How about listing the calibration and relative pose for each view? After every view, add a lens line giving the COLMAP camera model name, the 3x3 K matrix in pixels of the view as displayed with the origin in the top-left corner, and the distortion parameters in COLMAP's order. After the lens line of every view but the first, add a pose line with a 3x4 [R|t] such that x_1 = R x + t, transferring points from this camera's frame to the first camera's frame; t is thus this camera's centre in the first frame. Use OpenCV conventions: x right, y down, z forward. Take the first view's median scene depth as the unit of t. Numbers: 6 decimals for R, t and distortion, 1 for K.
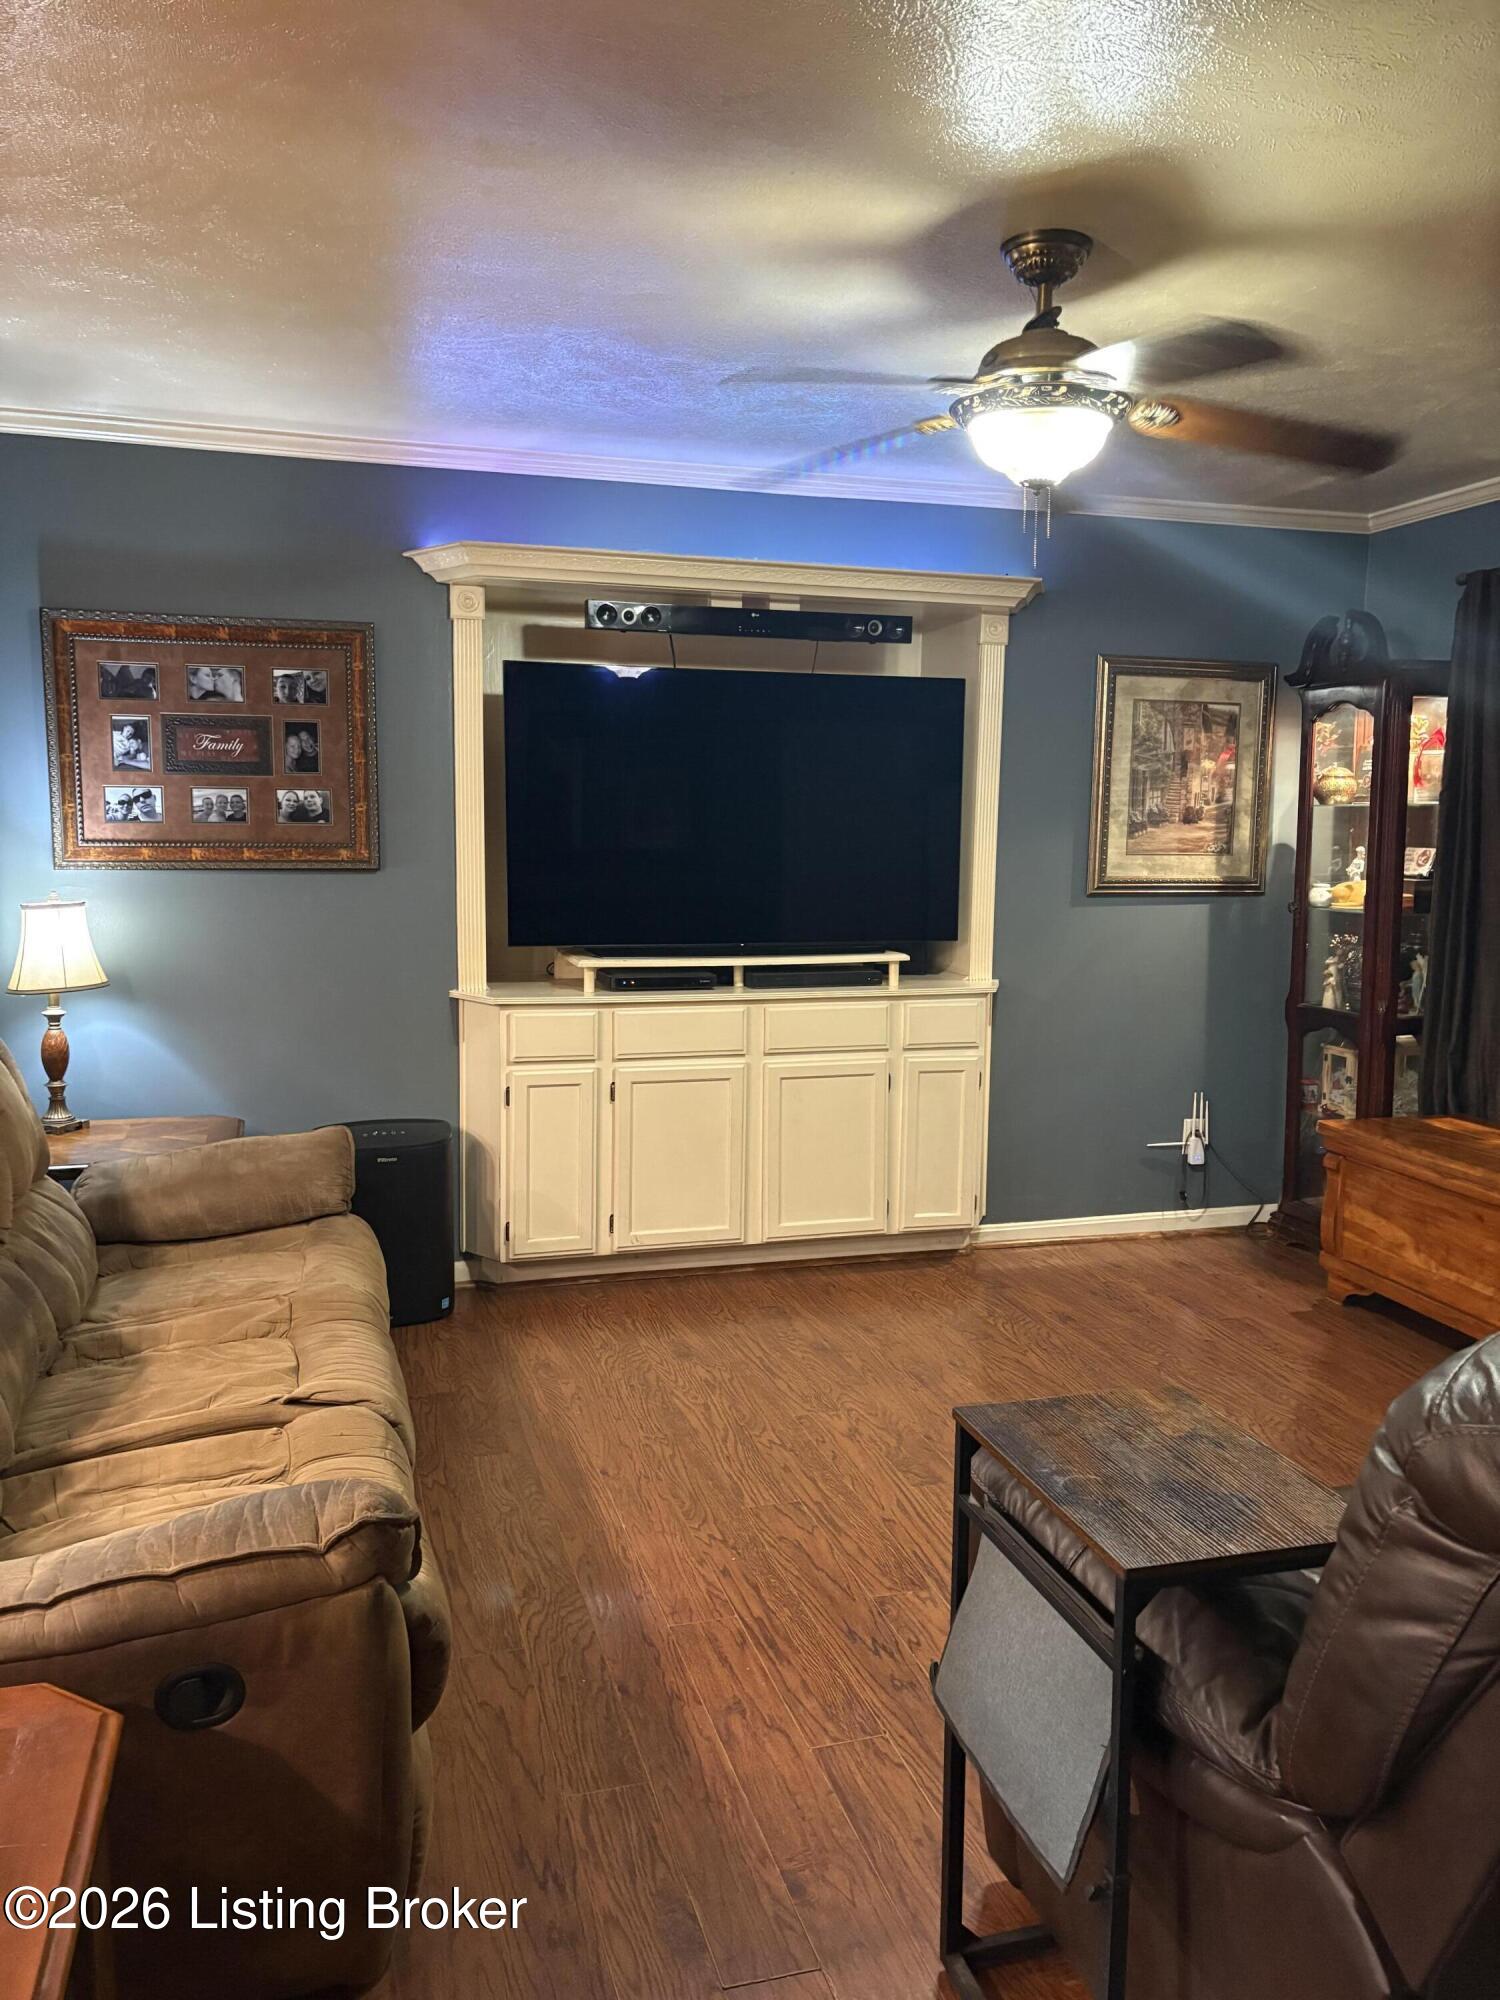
lens RADIAL K [[1518.6, 0, 761.4], [0, 1518.6, 990.6], [0, 0, 1]] dist [0.083138, -0.106369]
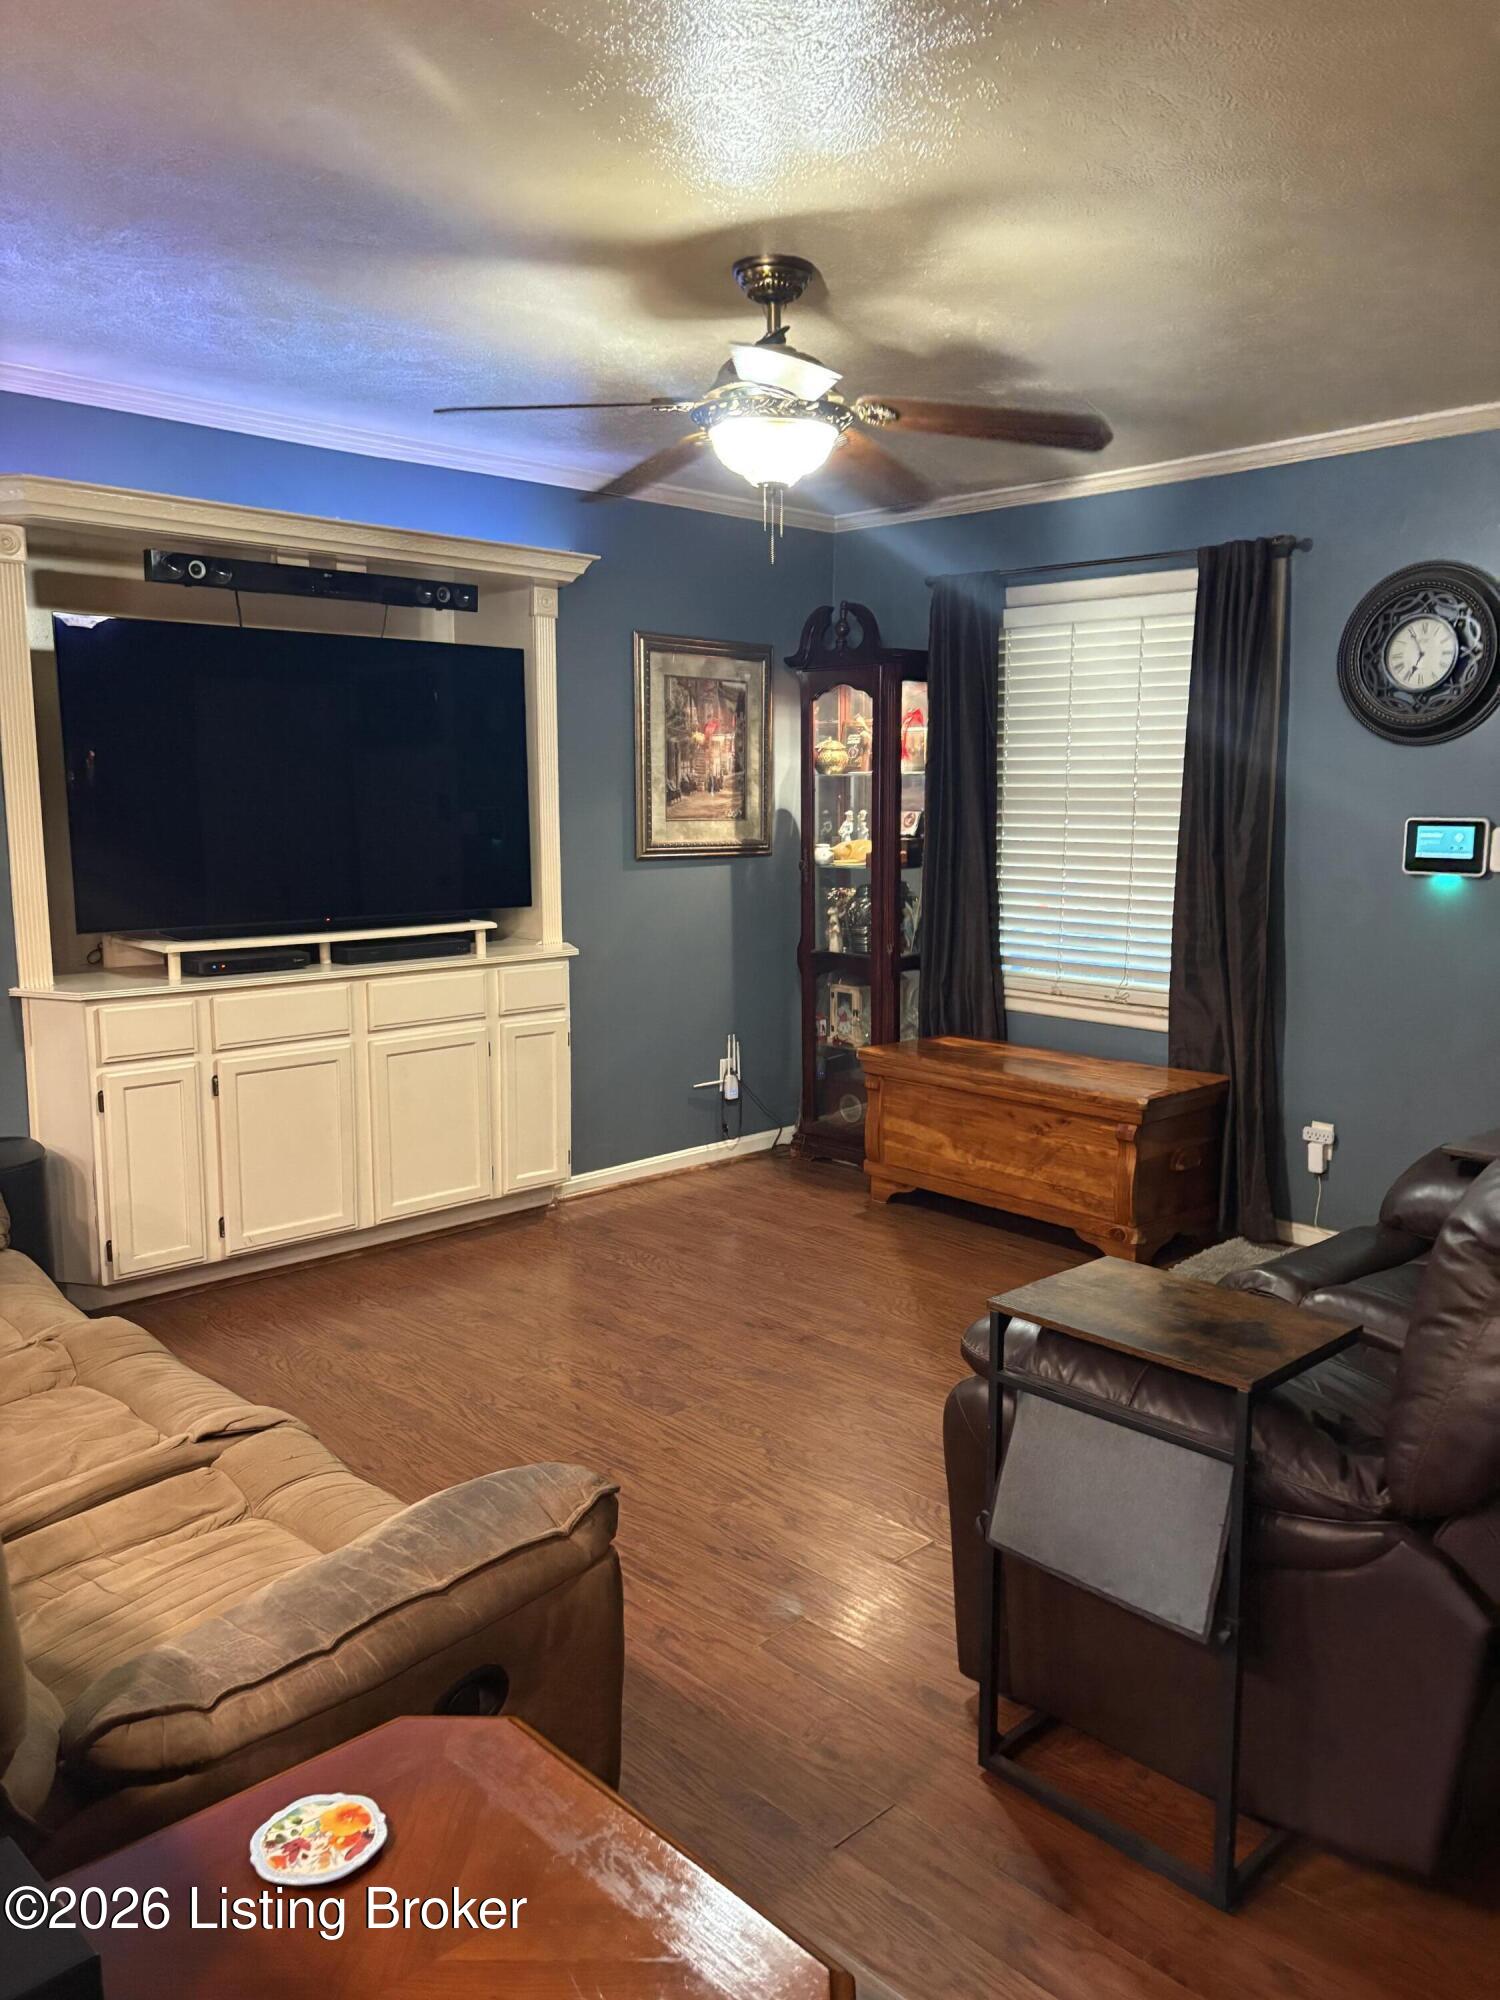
lens RADIAL K [[1529.9, 0, 750.0], [0, 1529.9, 1000.0], [0, 0, 1]] dist [0.085708, -0.116004]
pose [[0.879304, -0.072058, 0.470778, -0.241440], [0.056564, 0.997292, 0.047000, -0.010759], [-0.472890, -0.014698, 0.880999, 0.017227]]
